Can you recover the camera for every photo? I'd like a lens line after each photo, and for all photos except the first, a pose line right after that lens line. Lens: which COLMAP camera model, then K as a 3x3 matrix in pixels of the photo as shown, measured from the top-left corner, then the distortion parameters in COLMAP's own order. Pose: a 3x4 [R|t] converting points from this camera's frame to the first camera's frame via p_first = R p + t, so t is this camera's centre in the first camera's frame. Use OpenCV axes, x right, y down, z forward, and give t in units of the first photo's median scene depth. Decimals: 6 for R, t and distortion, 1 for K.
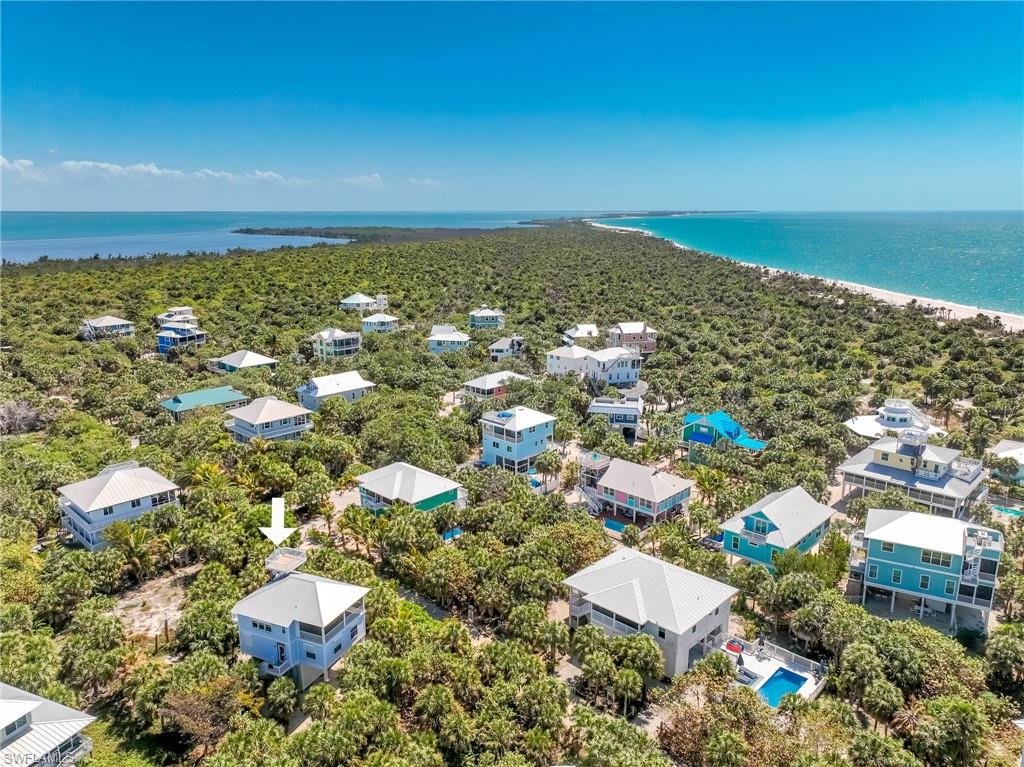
lens RADIAL K [[726.7, 0, 511.9], [0, 726.7, 386.7], [0, 0, 1]] dist [0.002346, -0.000452]
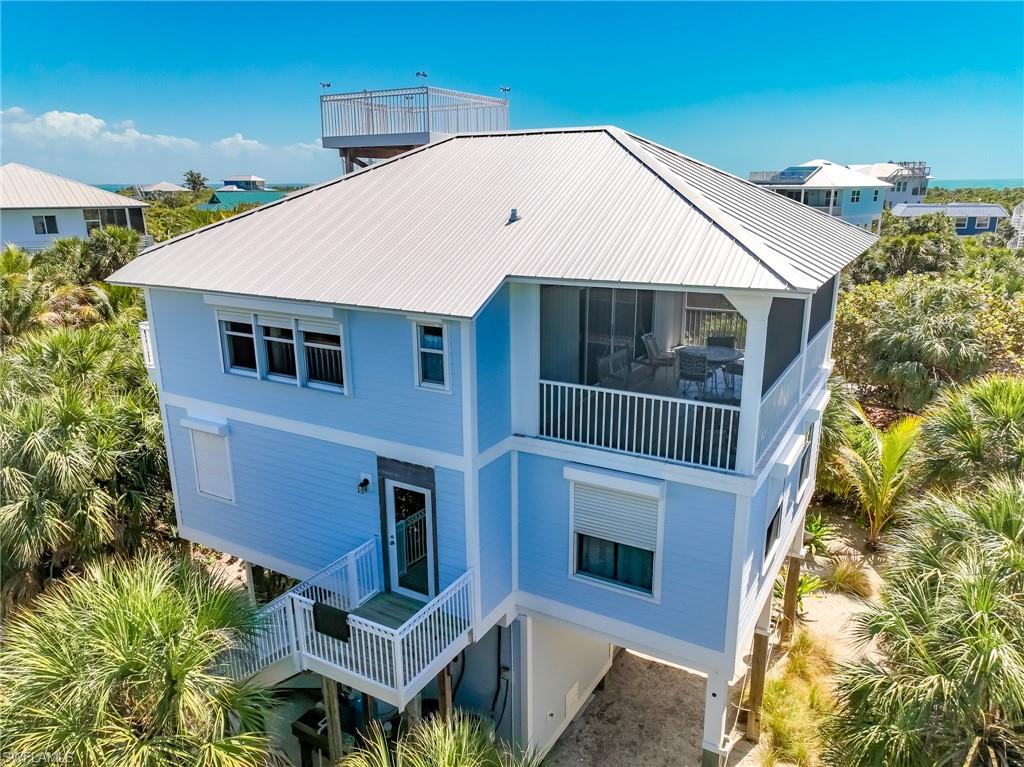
lens RADIAL K [[726.7, 0, 512.0], [0, 726.7, 381.9], [0, 0, 1]] dist [0.002346, -0.000452]
pose [[0.993977, 0.024483, -0.106817, -0.282205], [-0.021890, 0.999438, 0.025384, 0.332335], [0.107379, -0.022893, 0.993955, 0.861680]]
